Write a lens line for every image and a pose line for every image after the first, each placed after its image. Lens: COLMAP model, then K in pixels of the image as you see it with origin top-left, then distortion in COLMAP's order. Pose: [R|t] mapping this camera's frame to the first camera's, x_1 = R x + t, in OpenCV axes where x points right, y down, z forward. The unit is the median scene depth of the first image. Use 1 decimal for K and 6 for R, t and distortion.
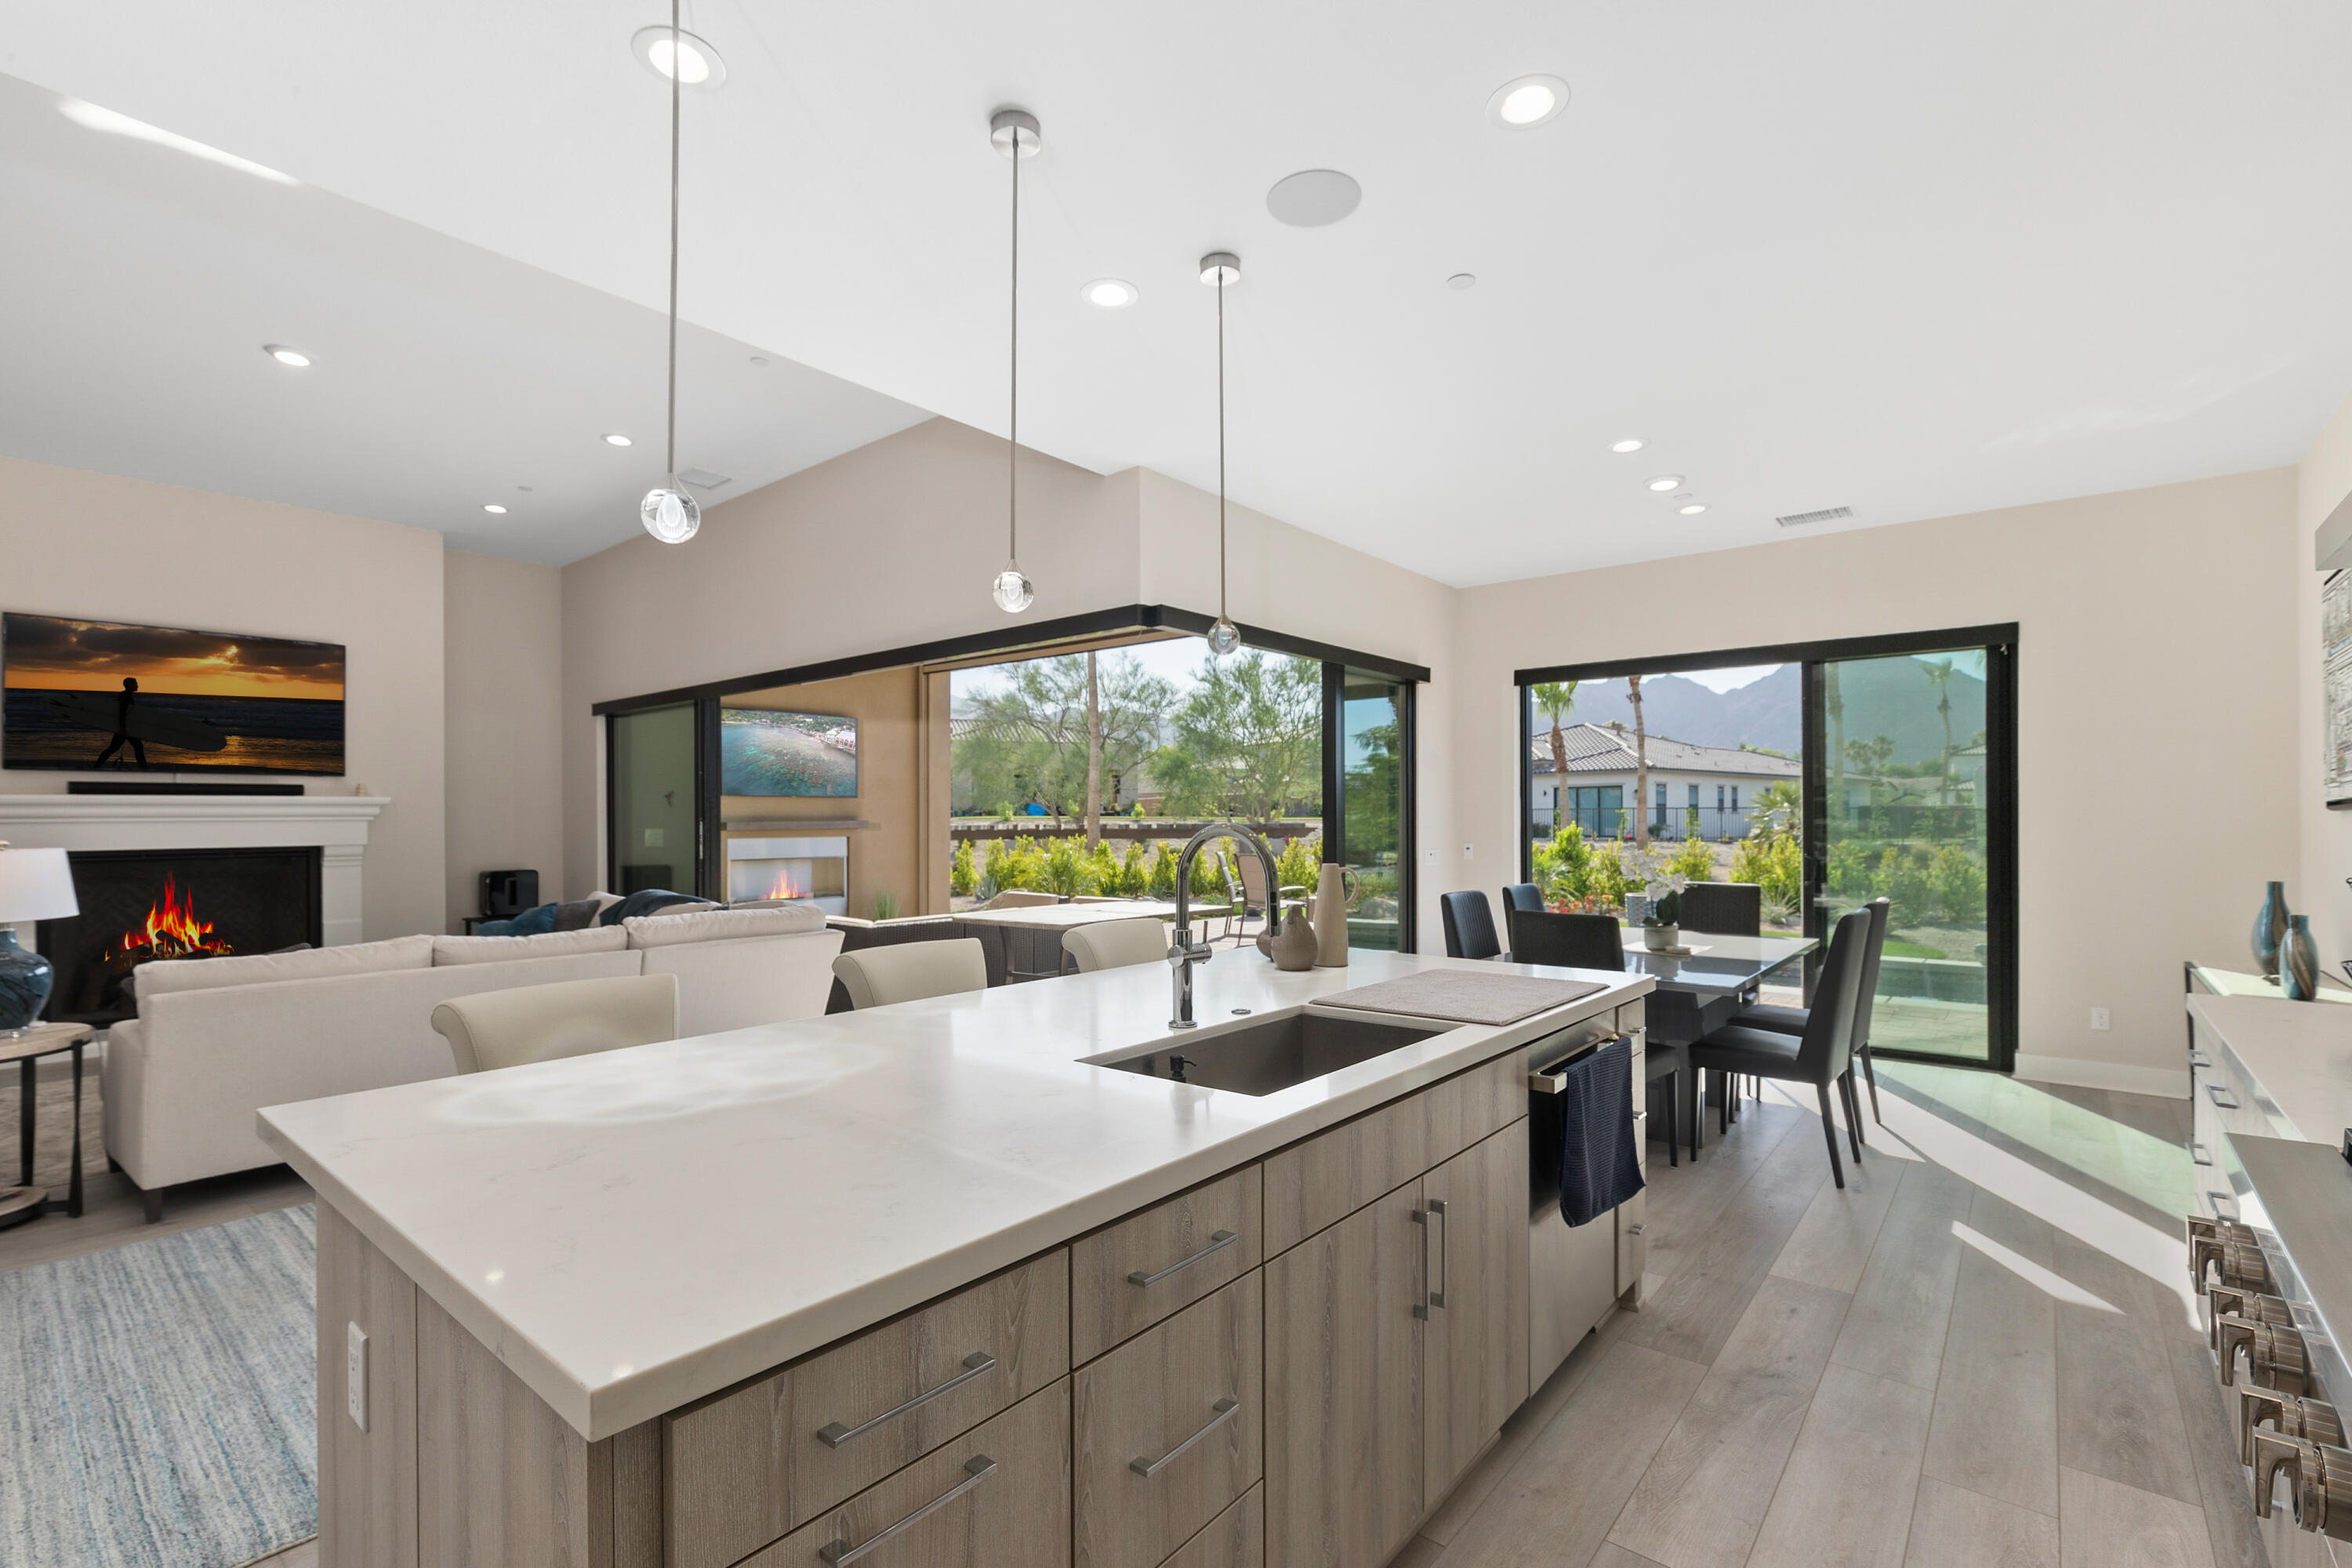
lens RADIAL K [[1062.7, 0, 1158.7], [0, 1062.7, 871.9], [0, 0, 1]] dist [-0.000147, -0.000173]
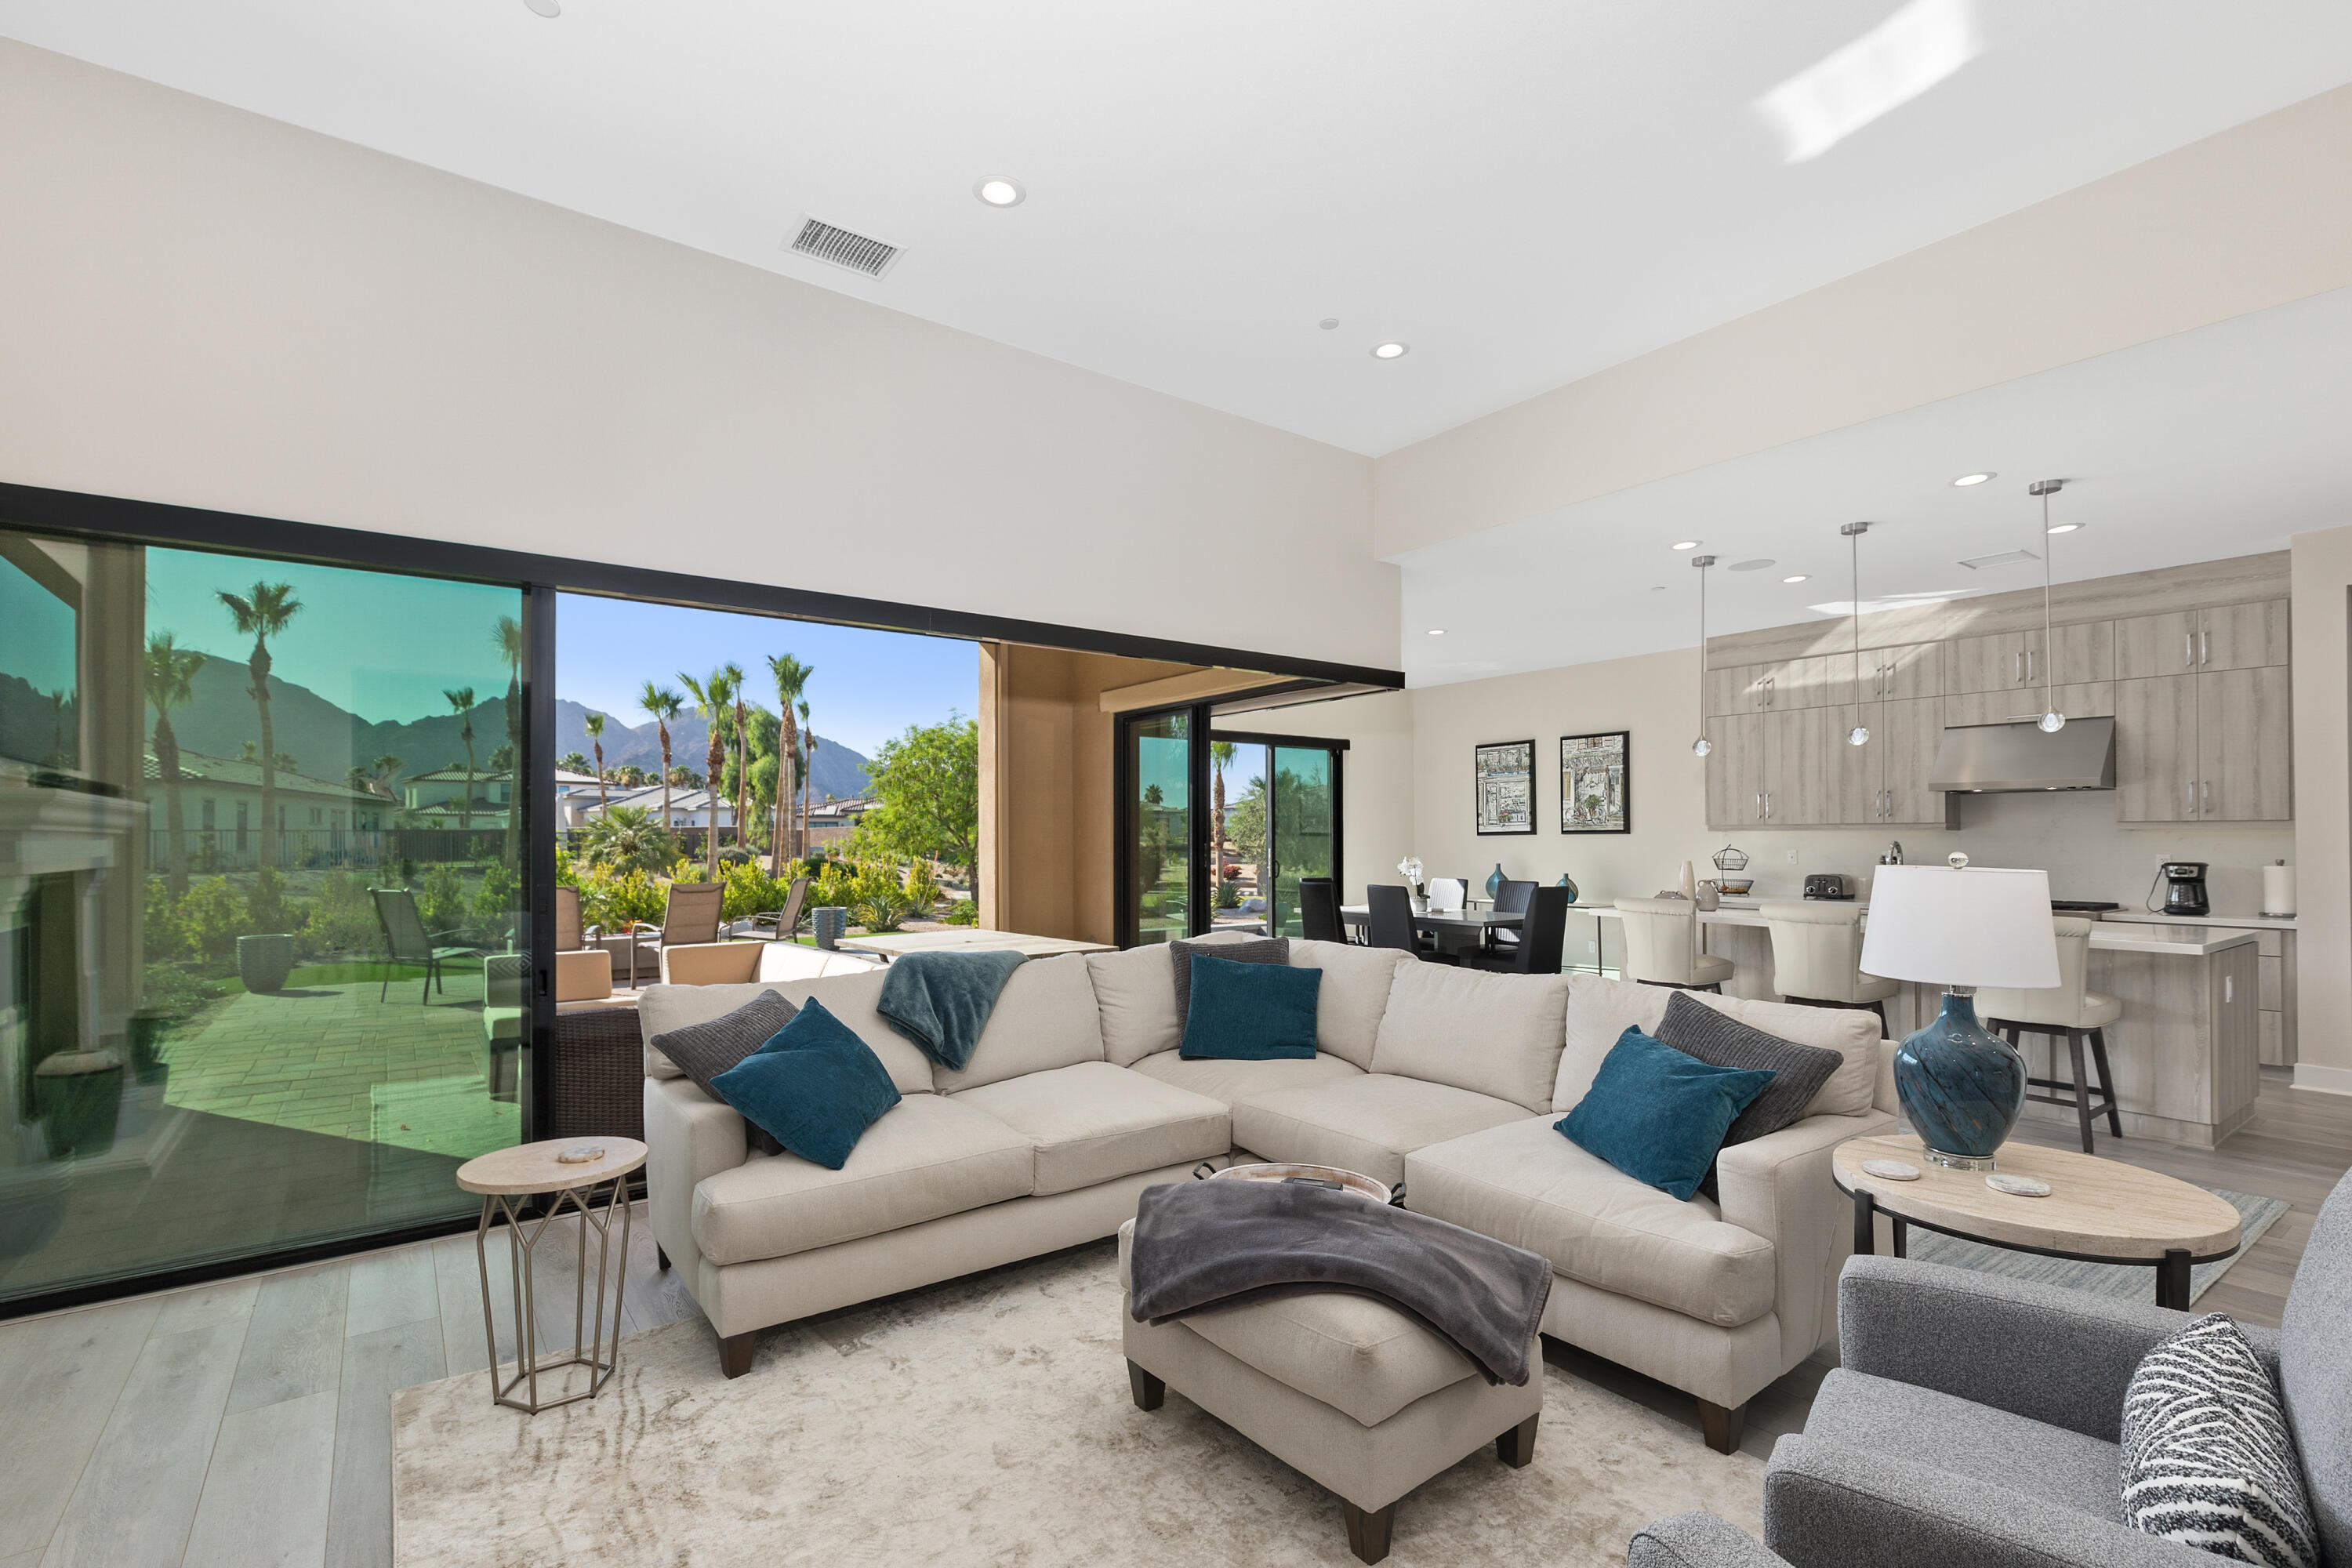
lens RADIAL K [[1062.7, 0, 1163.0], [0, 1062.7, 825.6], [0, 0, 1]] dist [-0.000147, -0.000173]
pose [[0.212851, 0.008421, 0.977048, -0.203255], [0.055928, 0.998218, -0.020788, -0.008191], [-0.975483, 0.059069, 0.212001, 0.158539]]
